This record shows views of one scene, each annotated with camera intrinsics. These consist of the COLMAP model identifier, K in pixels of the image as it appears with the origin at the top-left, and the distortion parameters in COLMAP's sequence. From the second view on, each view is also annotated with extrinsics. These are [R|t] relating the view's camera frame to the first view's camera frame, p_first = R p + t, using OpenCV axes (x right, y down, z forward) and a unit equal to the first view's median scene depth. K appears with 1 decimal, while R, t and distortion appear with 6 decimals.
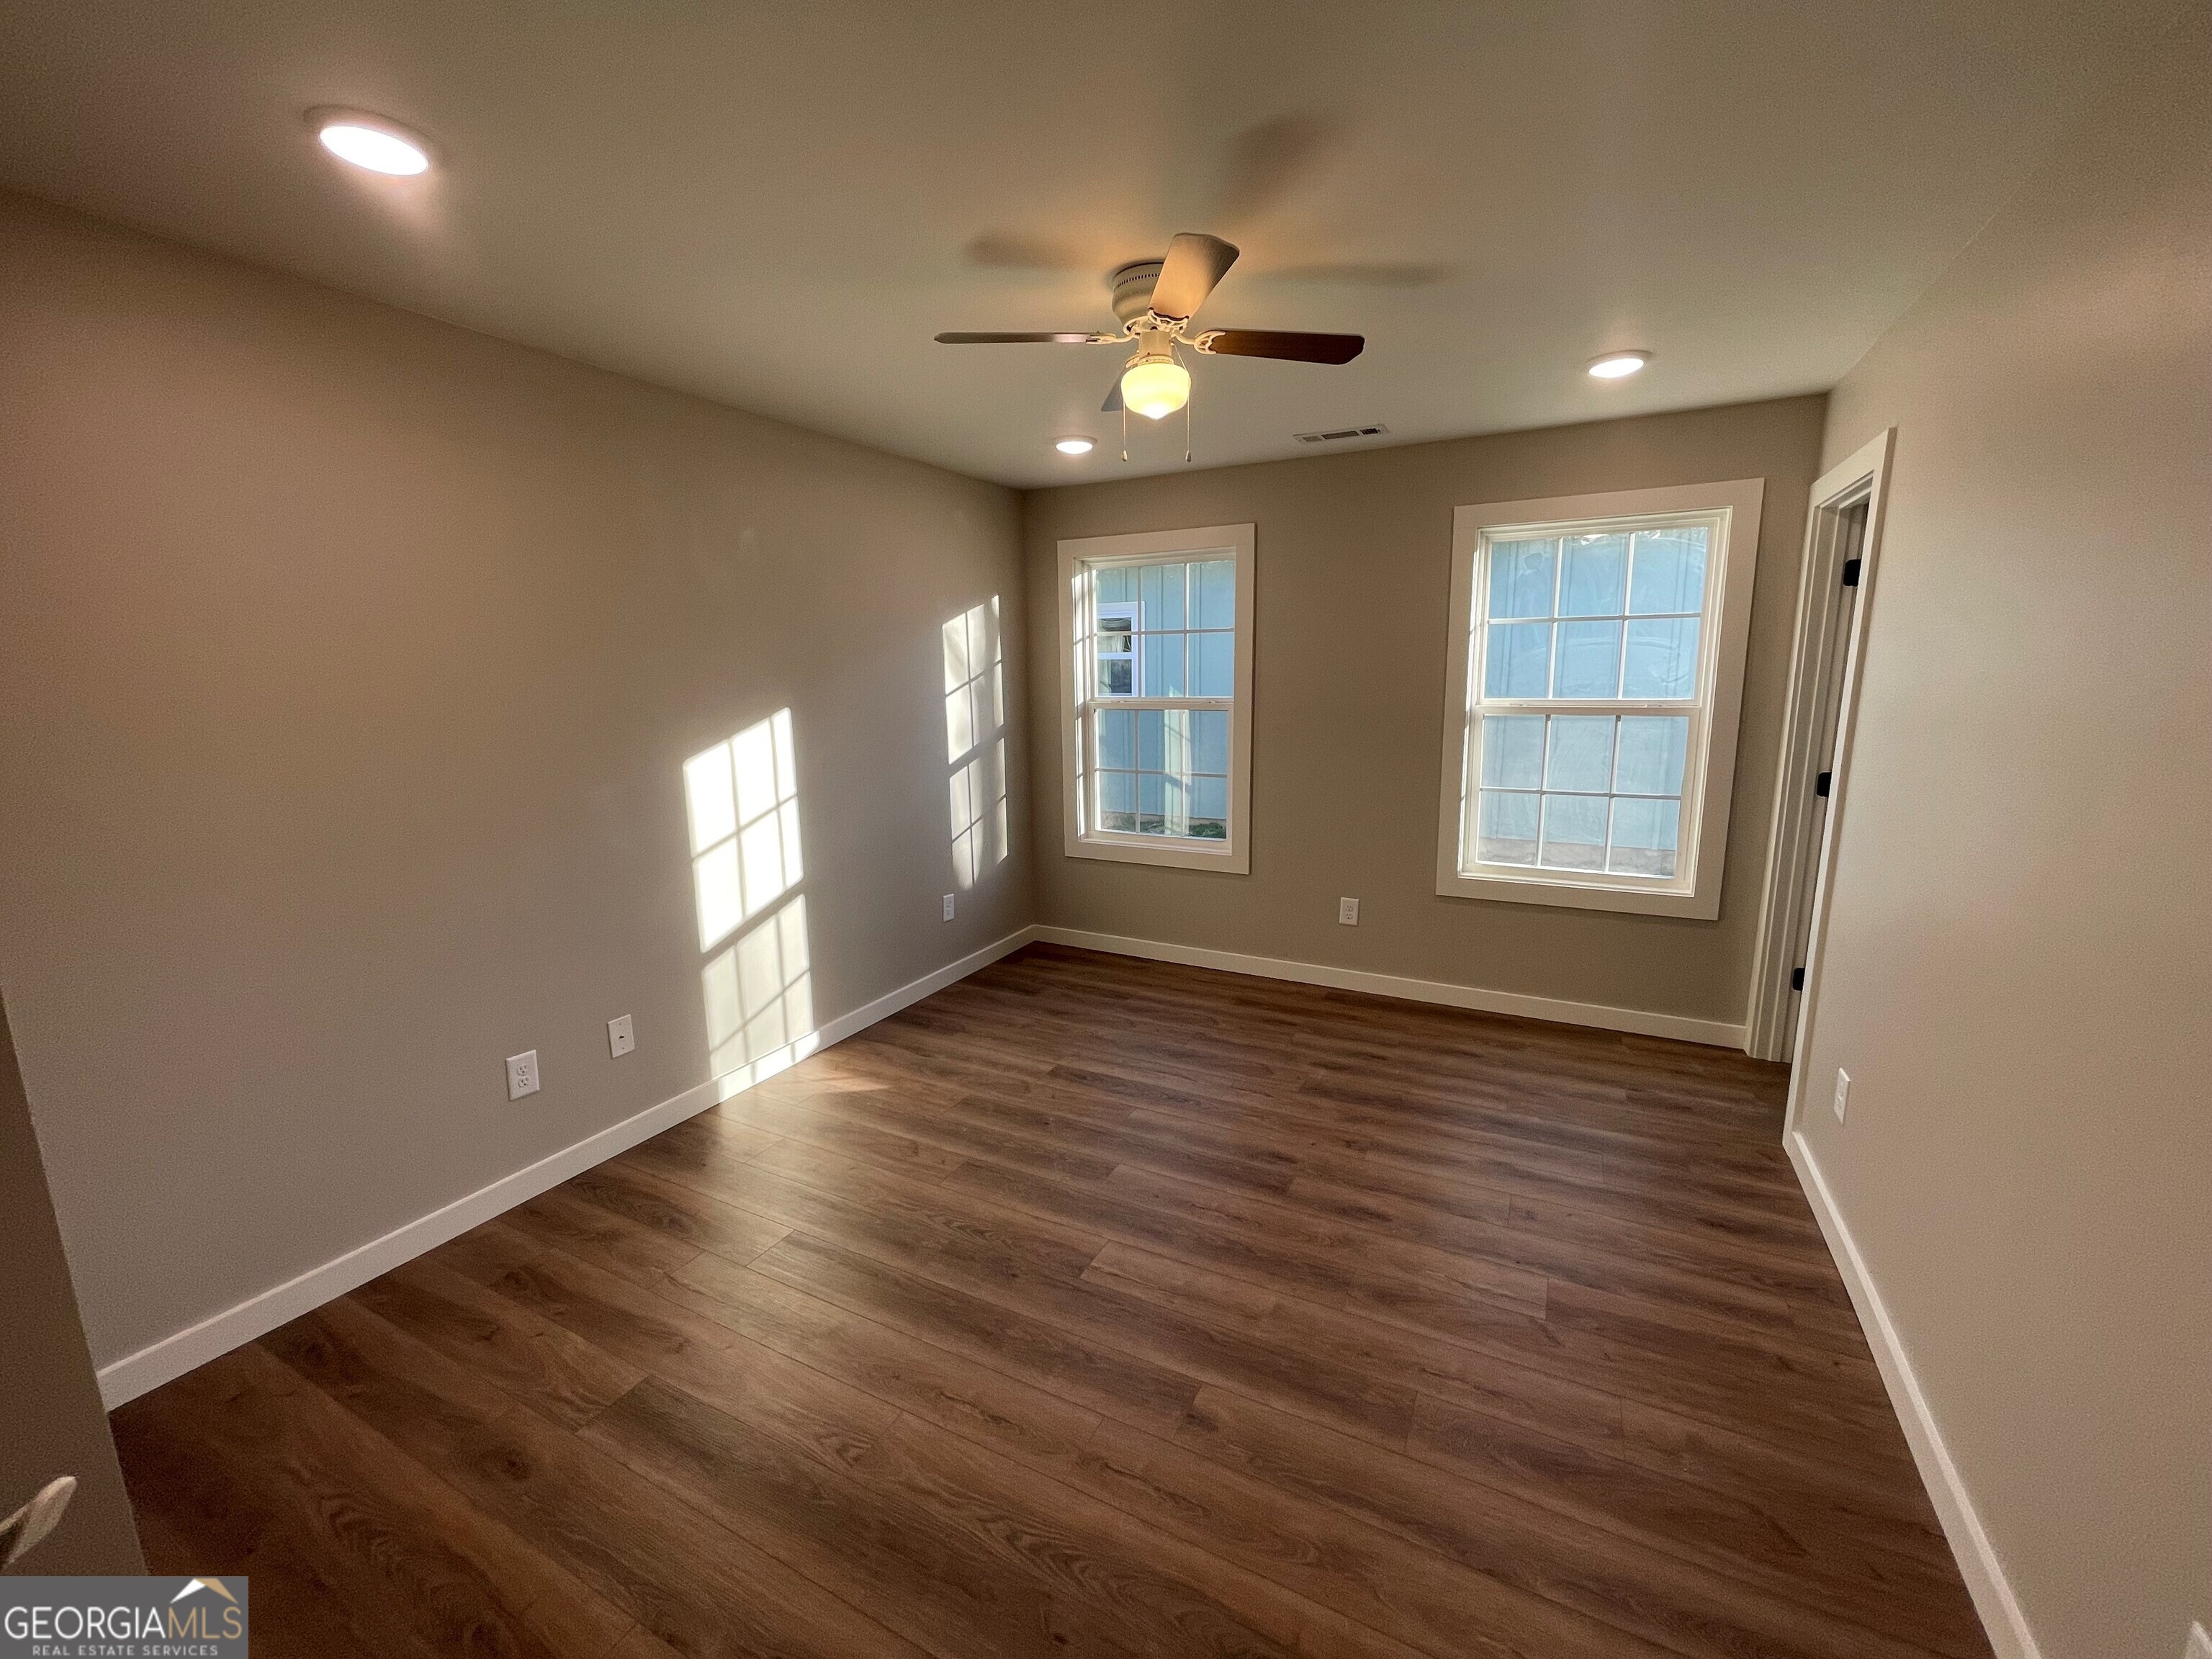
lens RADIAL K [[895.6, 0, 1103.2], [0, 895.6, 828.2], [0, 0, 1]] dist [-0.003113, 0.000363]
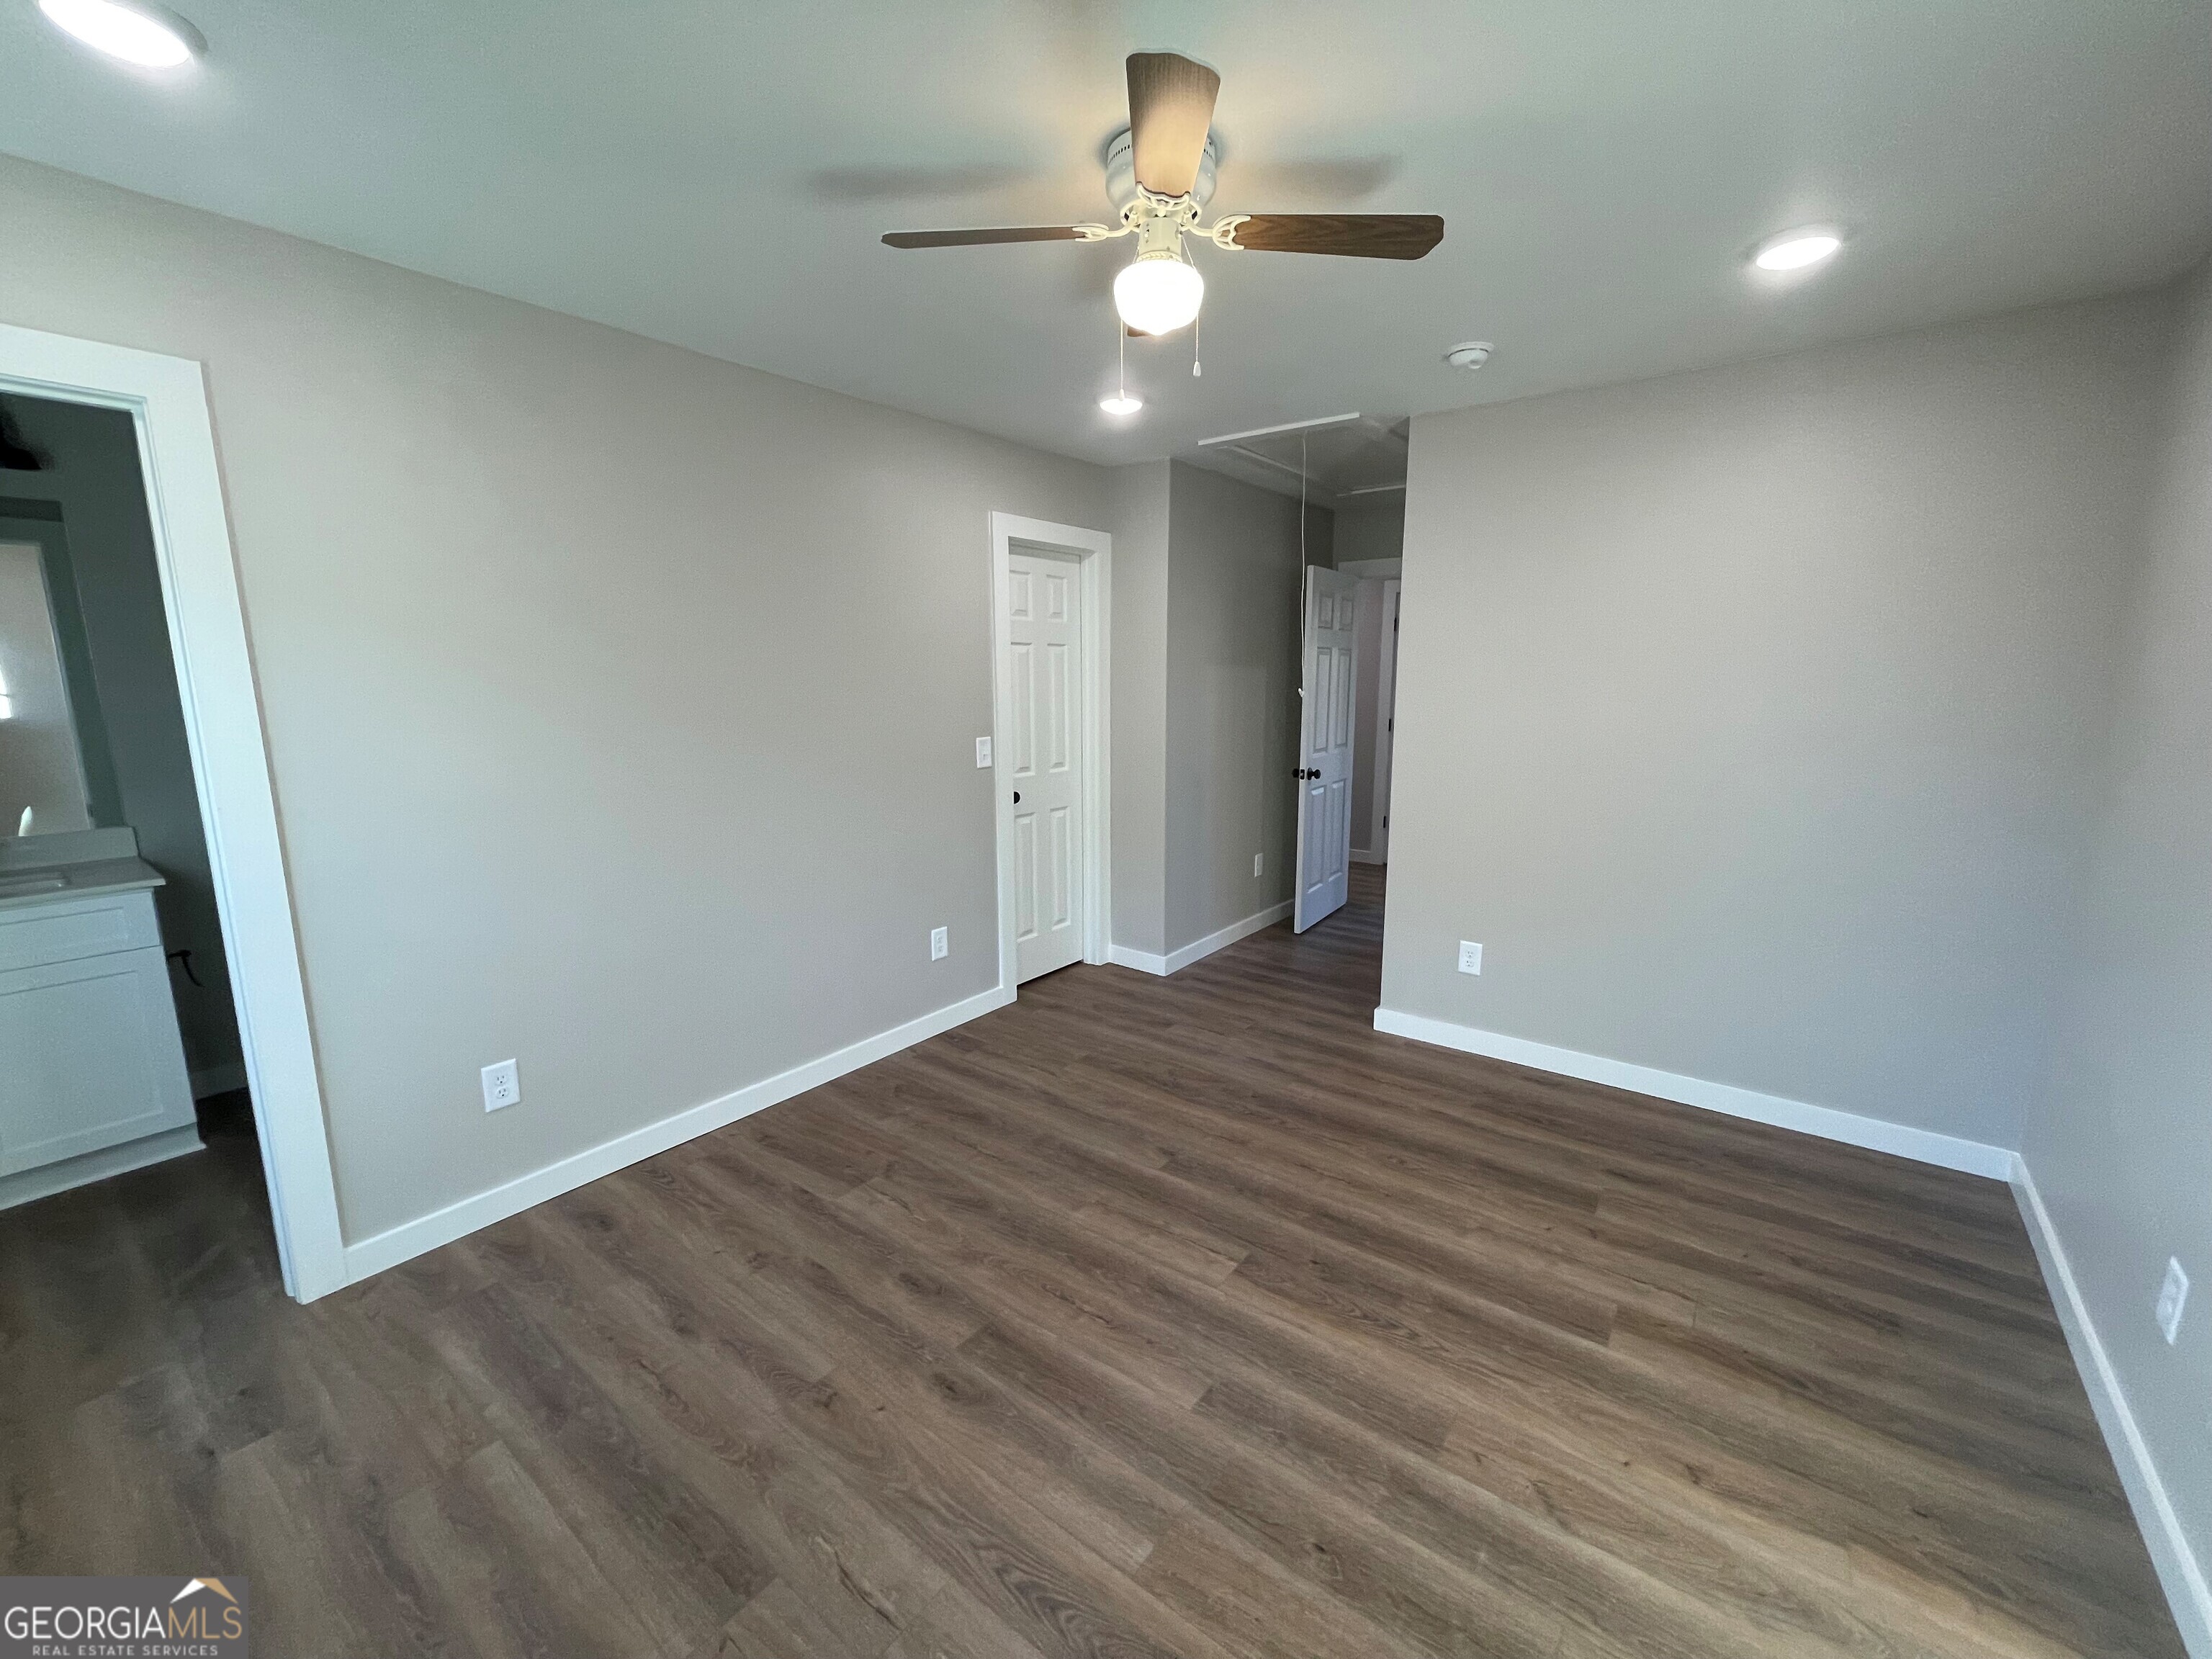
lens RADIAL K [[895.6, 0, 1103.2], [0, 895.6, 828.2], [0, 0, 1]] dist [-0.003113, 0.000363]
pose [[-0.984863, -0.015185, 0.172666, -0.029406], [0.046613, 0.936256, 0.348213, -0.292677], [-0.166947, 0.350991, -0.921376, 1.670633]]
